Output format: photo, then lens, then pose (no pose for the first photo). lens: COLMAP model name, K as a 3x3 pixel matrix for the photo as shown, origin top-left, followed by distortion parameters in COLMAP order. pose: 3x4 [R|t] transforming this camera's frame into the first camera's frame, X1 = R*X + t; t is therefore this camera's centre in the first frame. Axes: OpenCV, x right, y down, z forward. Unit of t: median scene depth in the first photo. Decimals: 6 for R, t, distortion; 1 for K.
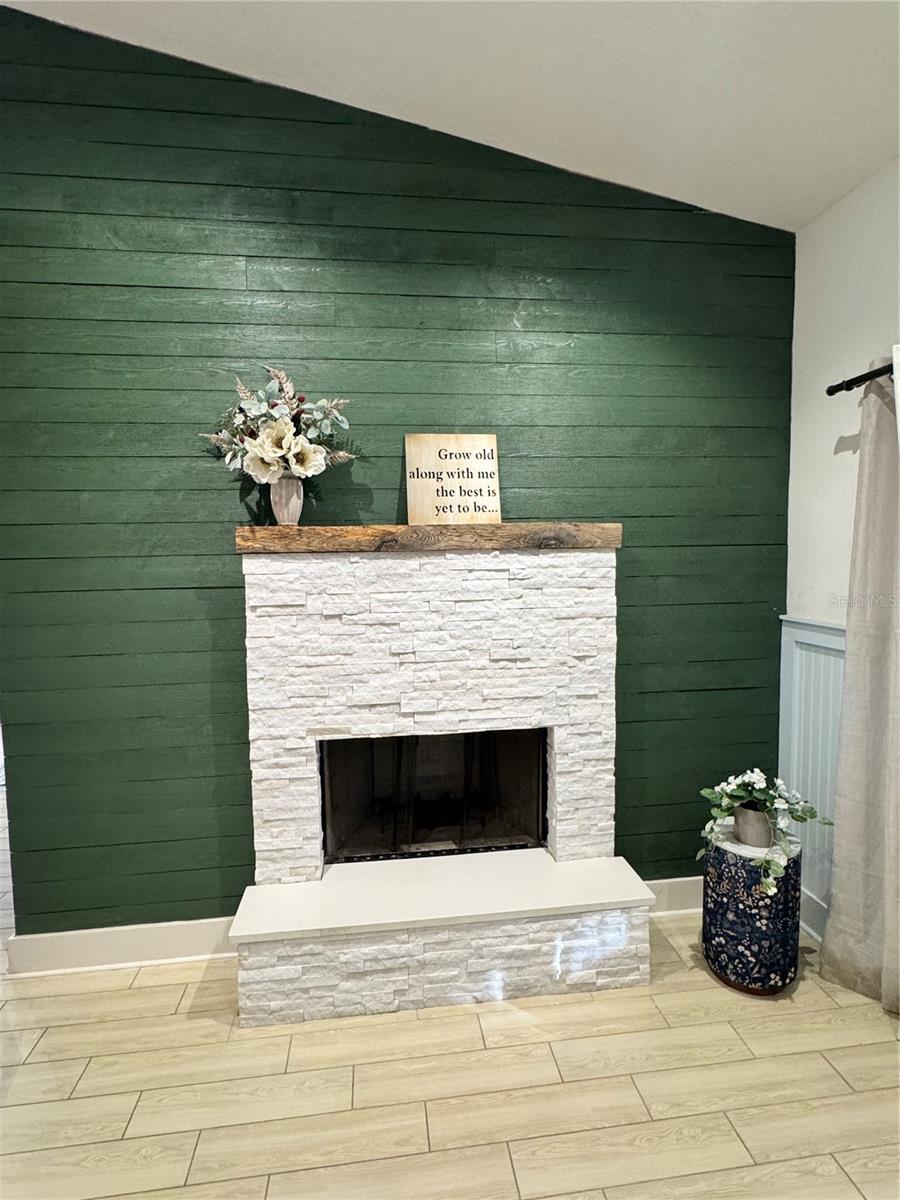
lens RADIAL K [[622.0, 0, 449.5], [0, 622.0, 598.9], [0, 0, 1]] dist [-0.003253, -0.000097]
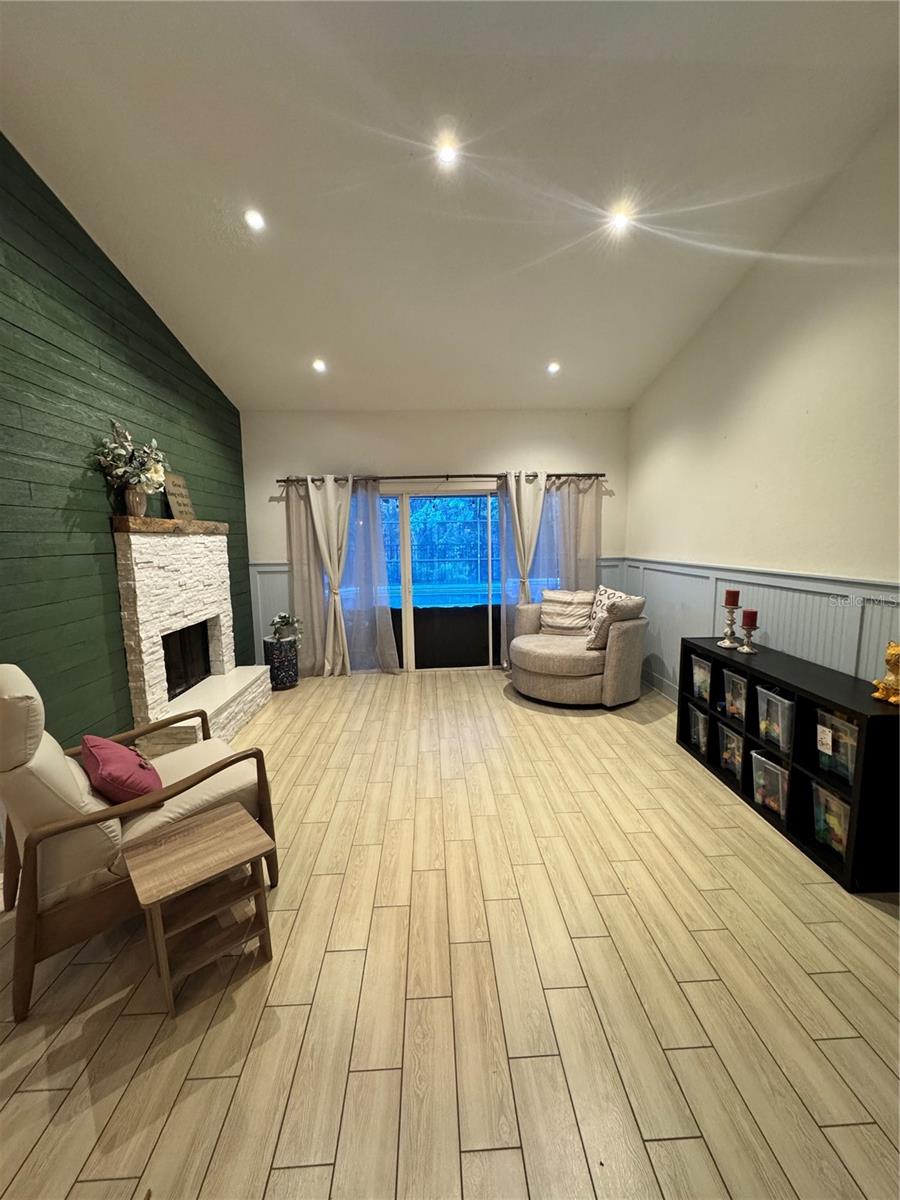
lens RADIAL K [[479.4, 0, 450.8], [0, 479.4, 601.8], [0, 0, 1]] dist [0.002298, 0.000020]
pose [[0.077742, -0.117102, 0.990072, -1.547226], [0.084972, 0.990243, 0.110450, 0.044500], [-0.993346, 0.075542, 0.086934, 0.023942]]
